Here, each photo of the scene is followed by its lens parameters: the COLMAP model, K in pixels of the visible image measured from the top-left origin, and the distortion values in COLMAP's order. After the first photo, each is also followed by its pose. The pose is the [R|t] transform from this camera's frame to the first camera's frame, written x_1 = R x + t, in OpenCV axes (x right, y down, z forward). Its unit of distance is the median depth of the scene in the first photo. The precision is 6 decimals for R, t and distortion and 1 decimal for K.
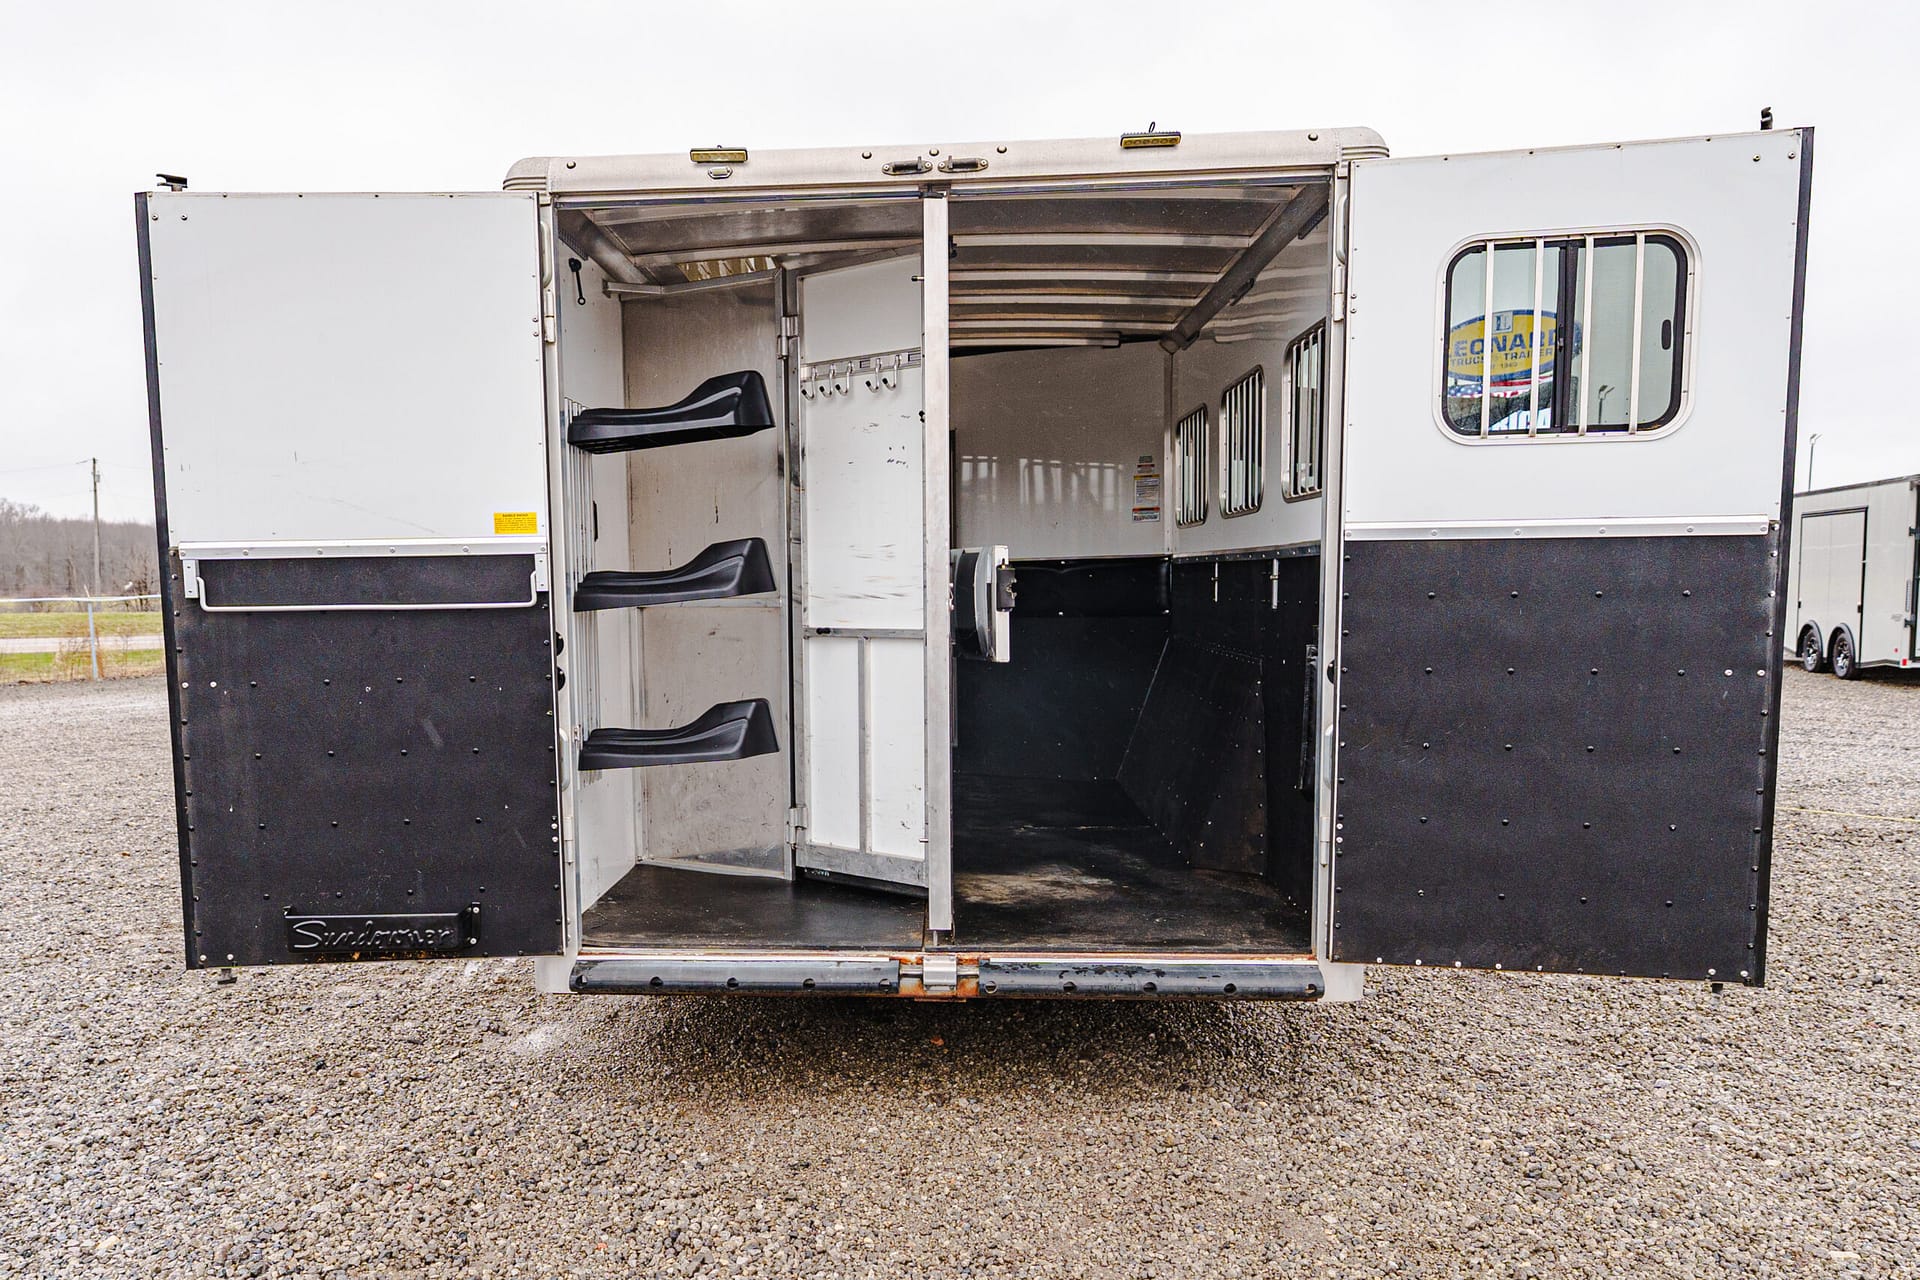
lens RADIAL K [[852.7, 0, 946.4], [0, 852.7, 600.9], [0, 0, 1]] dist [-0.001346, -0.000636]
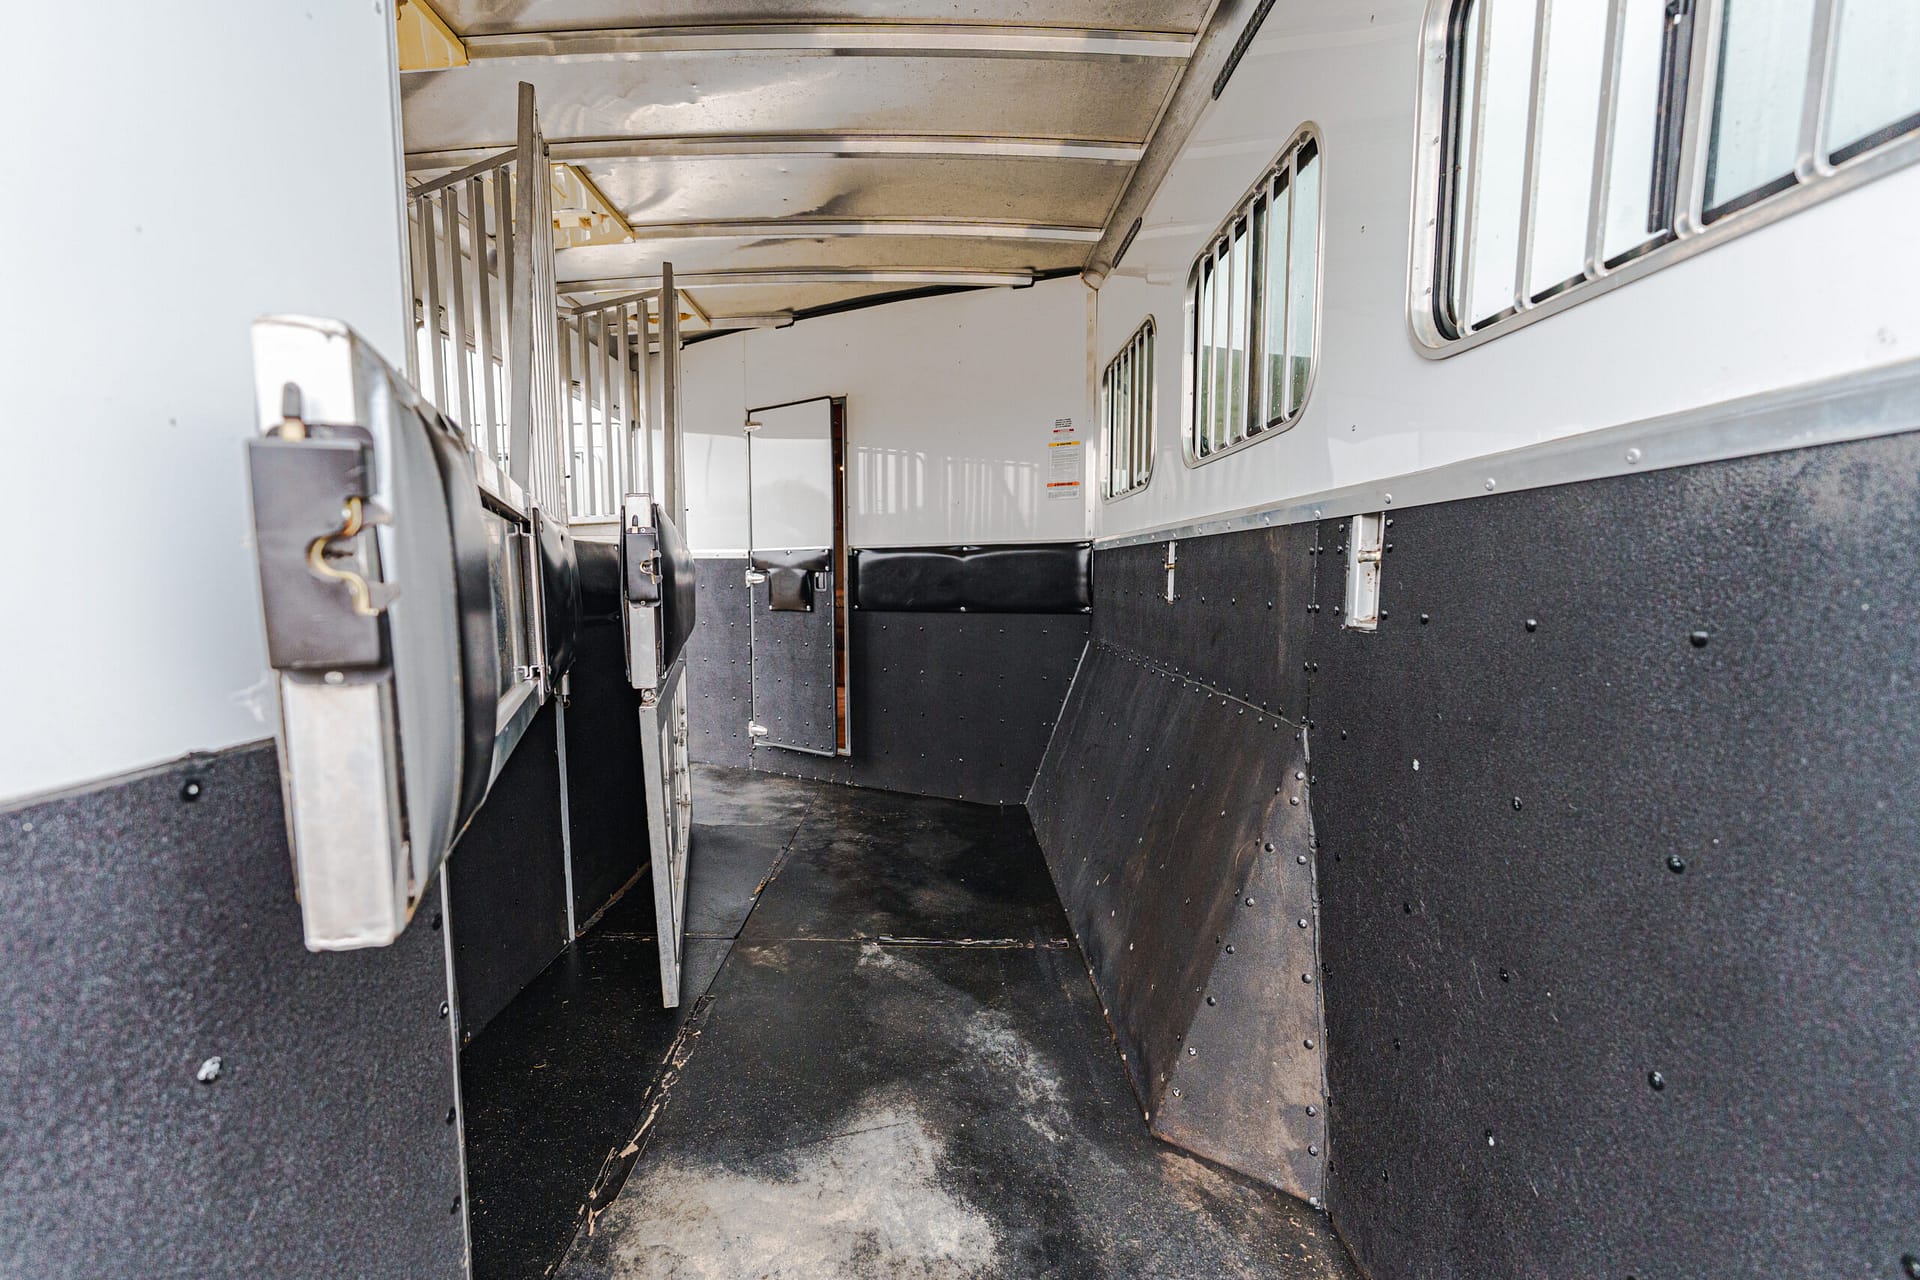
lens RADIAL K [[773.6, 0, 960.0], [0, 773.6, 640.0], [0, 0, 1]] dist [-0.000564, -0.000564]
pose [[0.994458, -0.003815, 0.105068, 0.064570], [-0.002630, 0.998126, 0.061129, -0.002595], [-0.105105, -0.061066, 0.992584, 0.295167]]
